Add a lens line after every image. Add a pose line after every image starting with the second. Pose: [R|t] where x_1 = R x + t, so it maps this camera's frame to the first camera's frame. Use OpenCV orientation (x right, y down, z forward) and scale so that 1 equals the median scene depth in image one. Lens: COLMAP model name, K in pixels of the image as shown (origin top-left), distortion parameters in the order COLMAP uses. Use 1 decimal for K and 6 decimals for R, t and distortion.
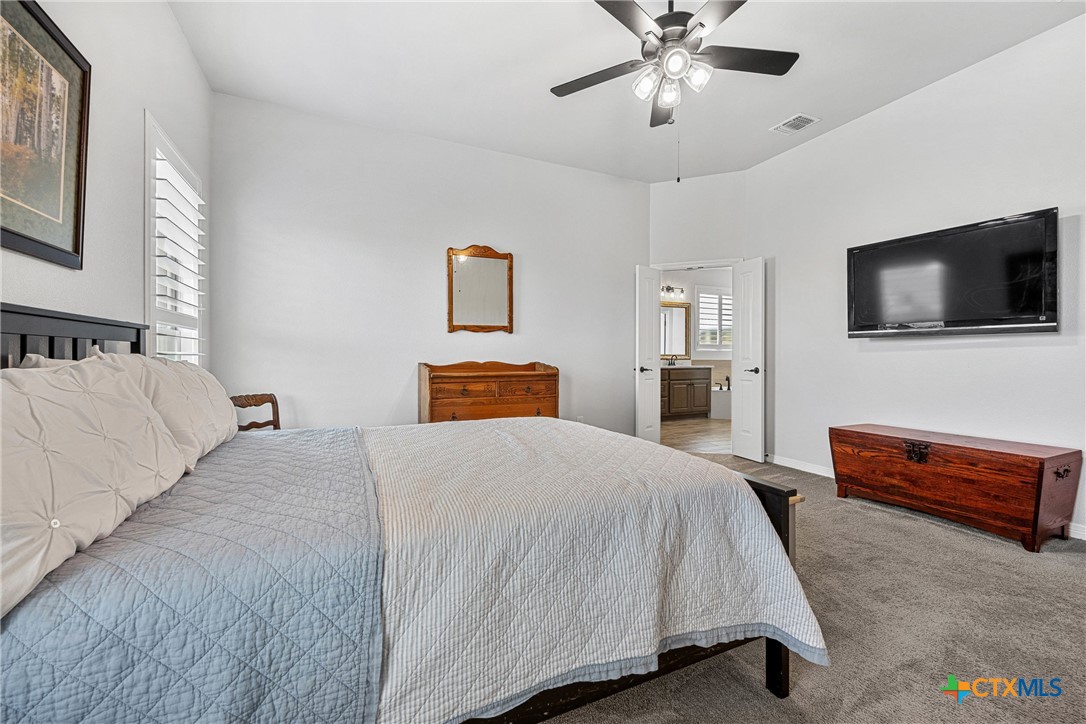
lens RADIAL K [[437.5, 0, 542.6], [0, 437.5, 359.8], [0, 0, 1]] dist [-0.015102, 0.001526]
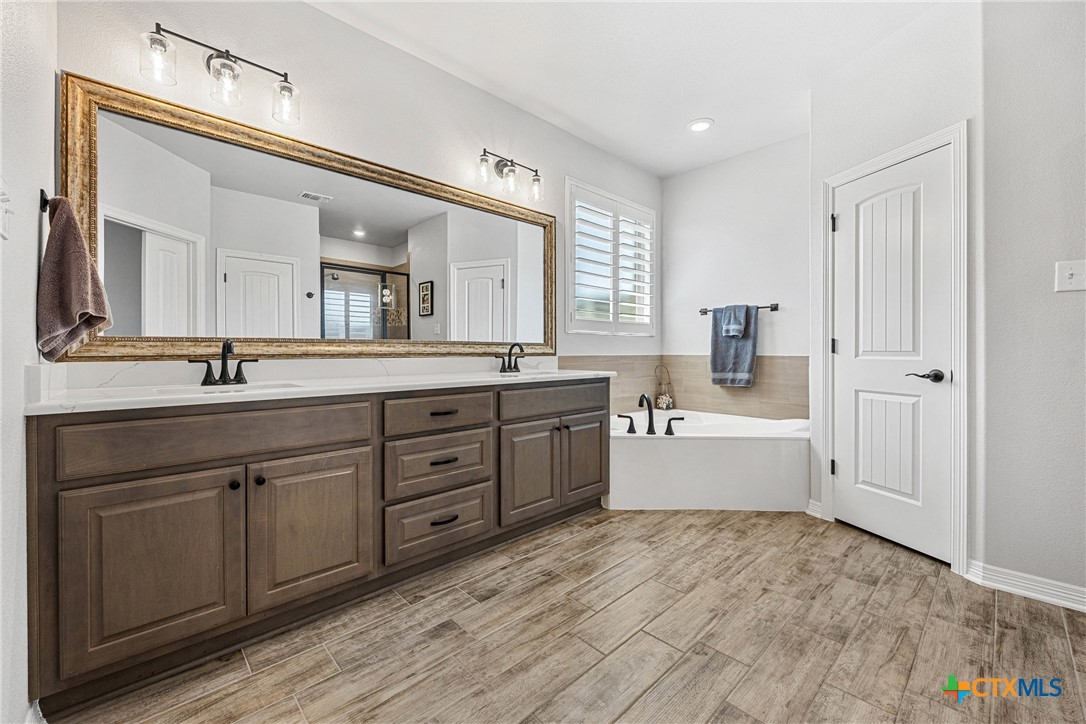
lens RADIAL K [[437.5, 0, 545.2], [0, 437.5, 354.8], [0, 0, 1]] dist [-0.015102, 0.001526]
pose [[0.945010, -0.005240, 0.327000, 0.202050], [0.003658, 0.999978, 0.005452, -0.003228], [-0.327022, -0.003956, 0.945009, 0.638620]]
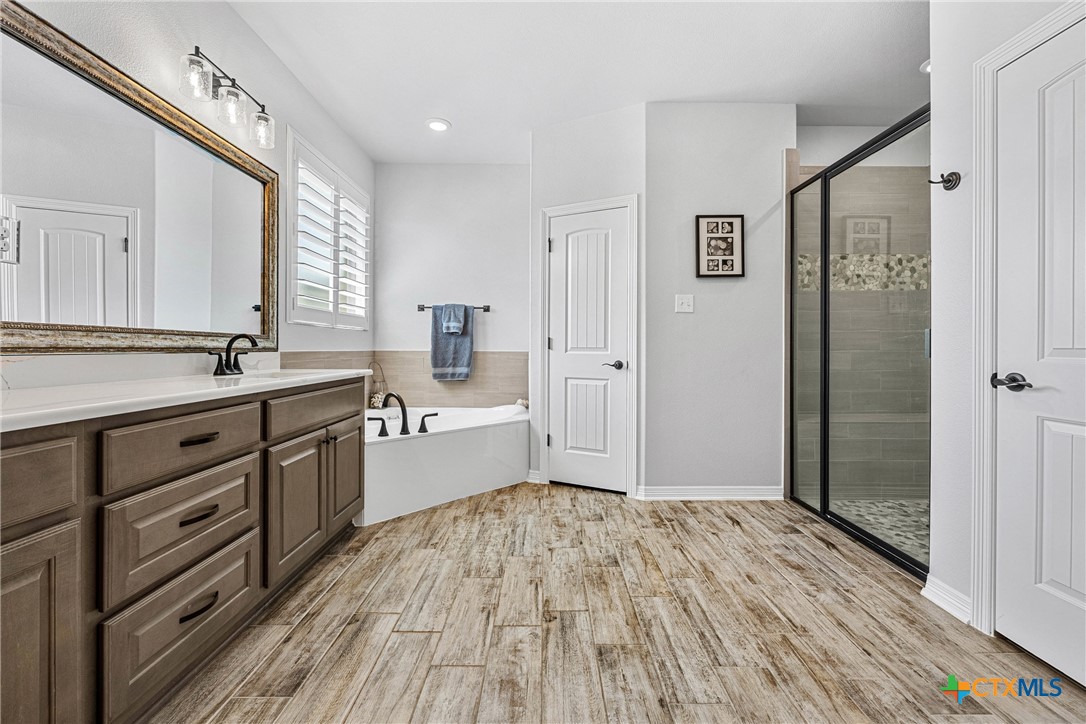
lens RADIAL K [[437.5, 0, 549.0], [0, 437.5, 351.4], [0, 0, 1]] dist [-0.015102, 0.001526]
pose [[0.402059, -0.006086, 0.915594, 0.132090], [-0.000683, 0.999976, 0.006947, -0.002582], [-0.915614, -0.003418, 0.402045, 0.715620]]
